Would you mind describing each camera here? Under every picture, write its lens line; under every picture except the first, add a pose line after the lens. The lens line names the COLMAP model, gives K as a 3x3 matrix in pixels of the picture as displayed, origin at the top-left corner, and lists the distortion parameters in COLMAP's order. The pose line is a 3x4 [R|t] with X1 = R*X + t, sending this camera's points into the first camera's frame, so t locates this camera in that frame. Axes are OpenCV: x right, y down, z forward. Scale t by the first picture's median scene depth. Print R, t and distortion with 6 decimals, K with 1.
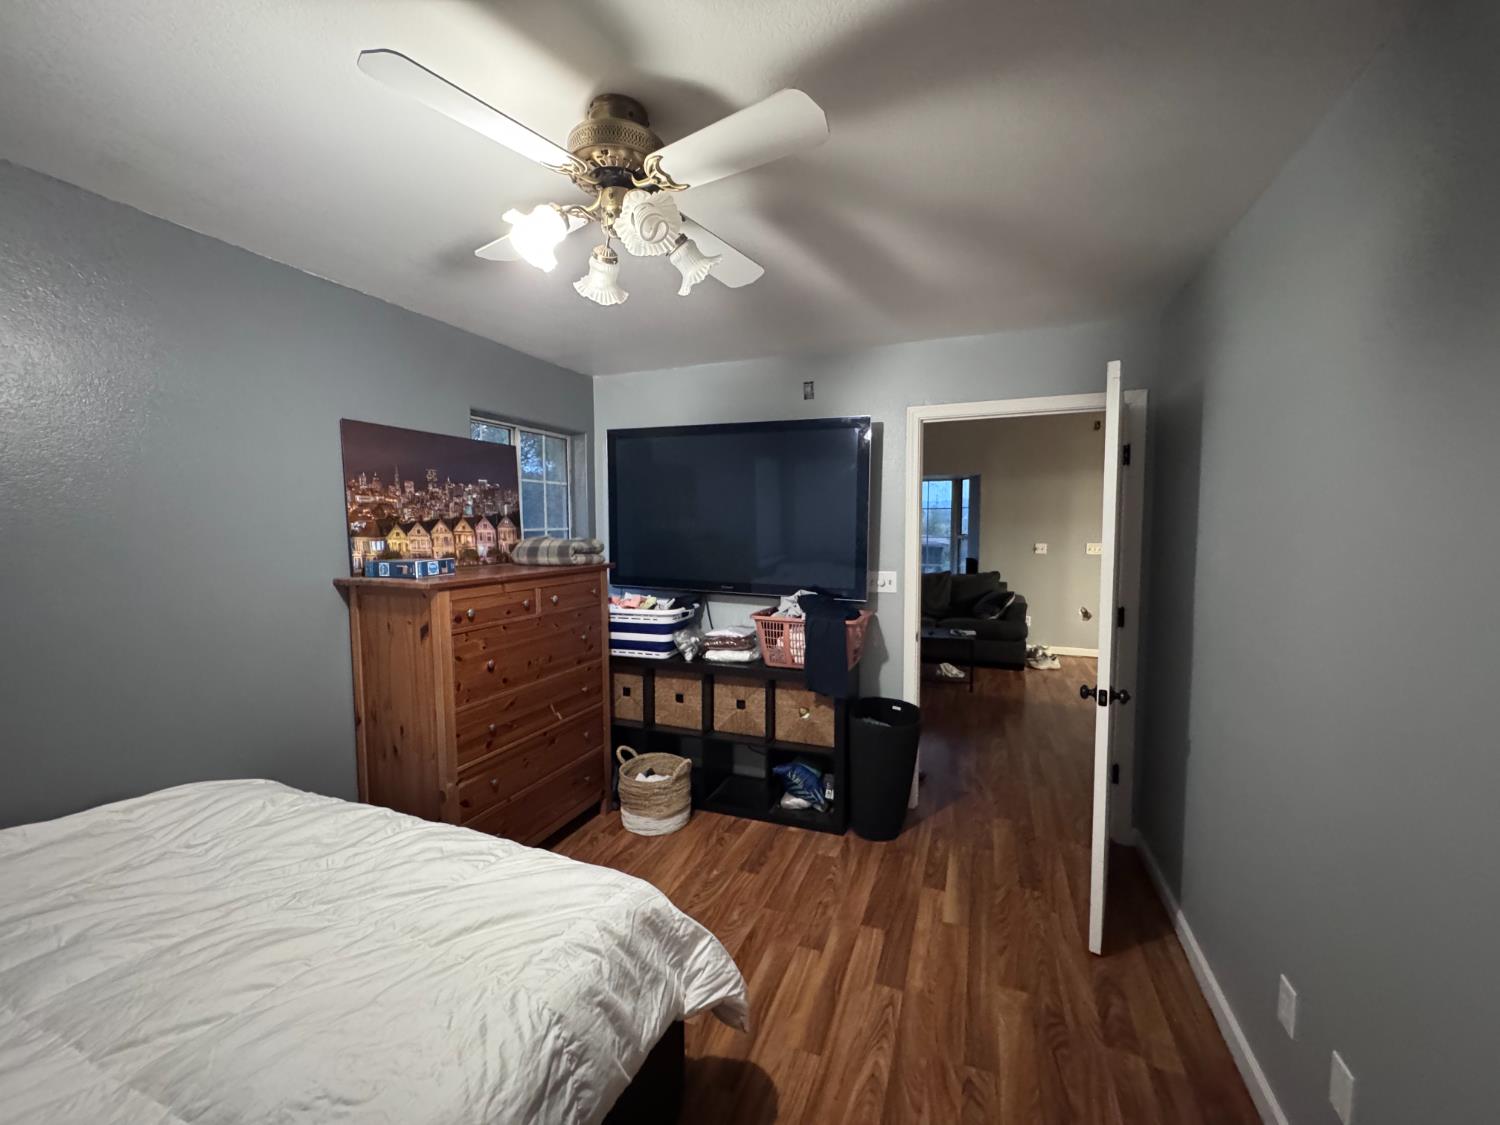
lens RADIAL K [[600.0, 0, 750.0], [0, 600.0, 562.5], [0, 0, 1]] dist [-0.000147, 0.000024]
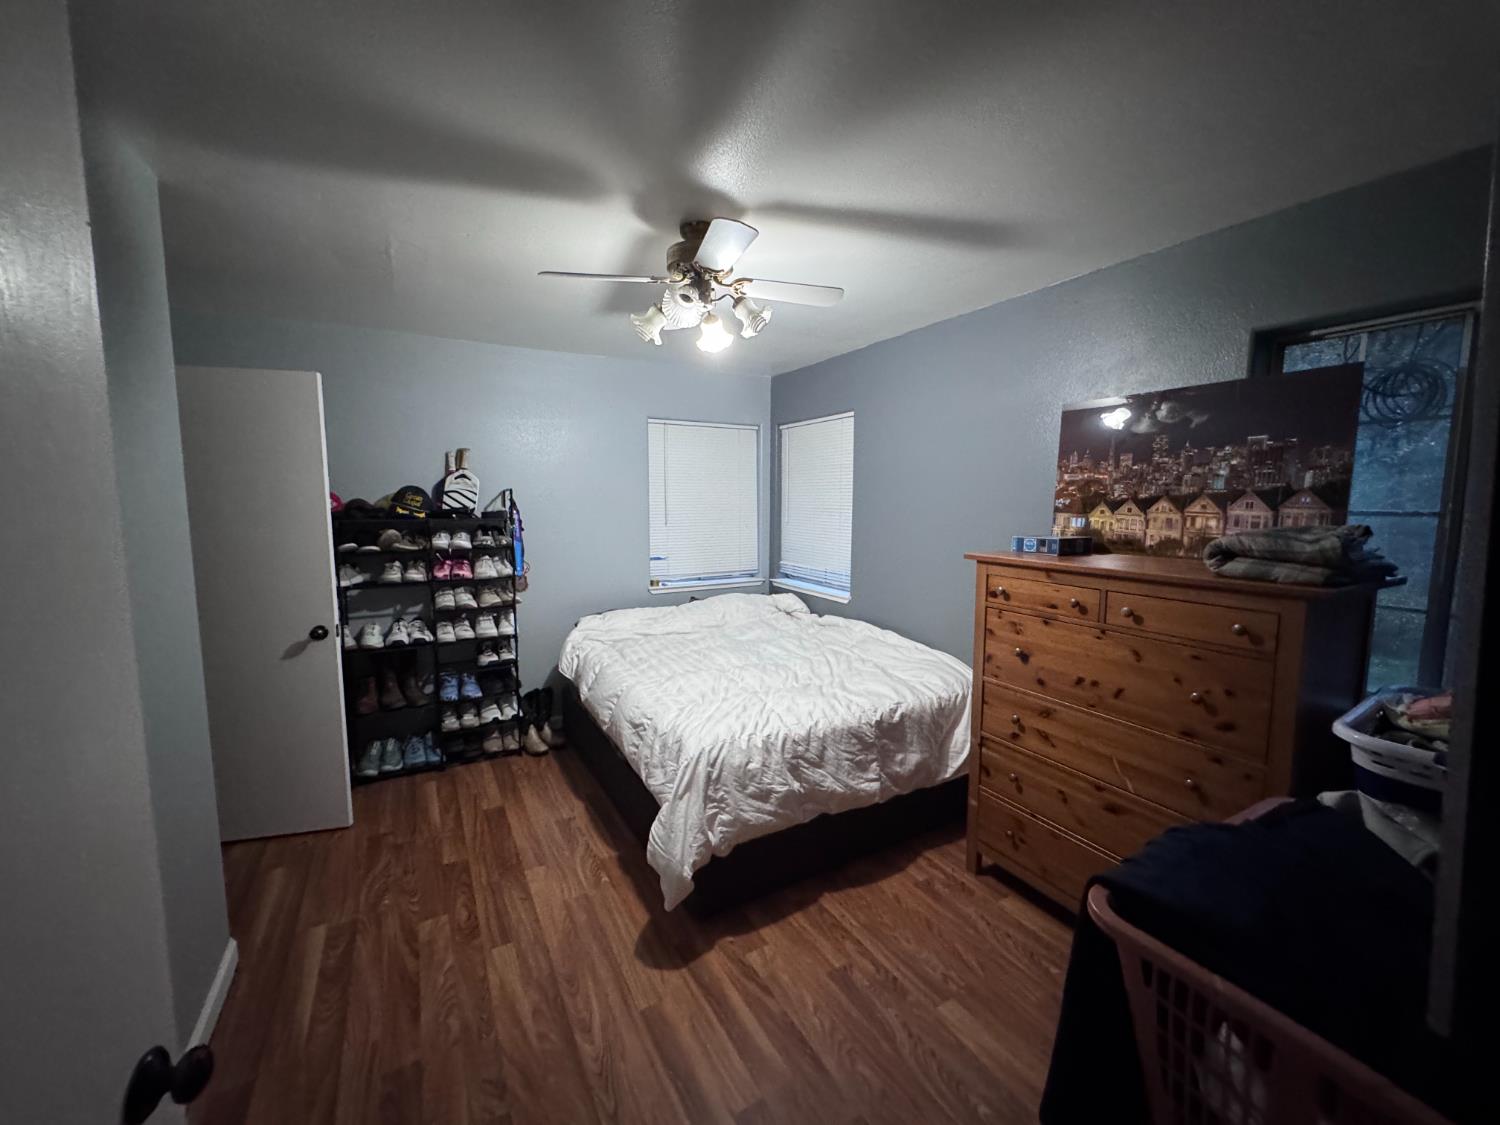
lens RADIAL K [[600.0, 0, 750.0], [0, 600.0, 562.5], [0, 0, 1]] dist [-0.000147, 0.000024]
pose [[-0.632129, 0.086485, -0.770022, 0.500520], [-0.050250, 0.987084, 0.152116, -0.083460], [0.773232, 0.134851, -0.619619, 1.150365]]
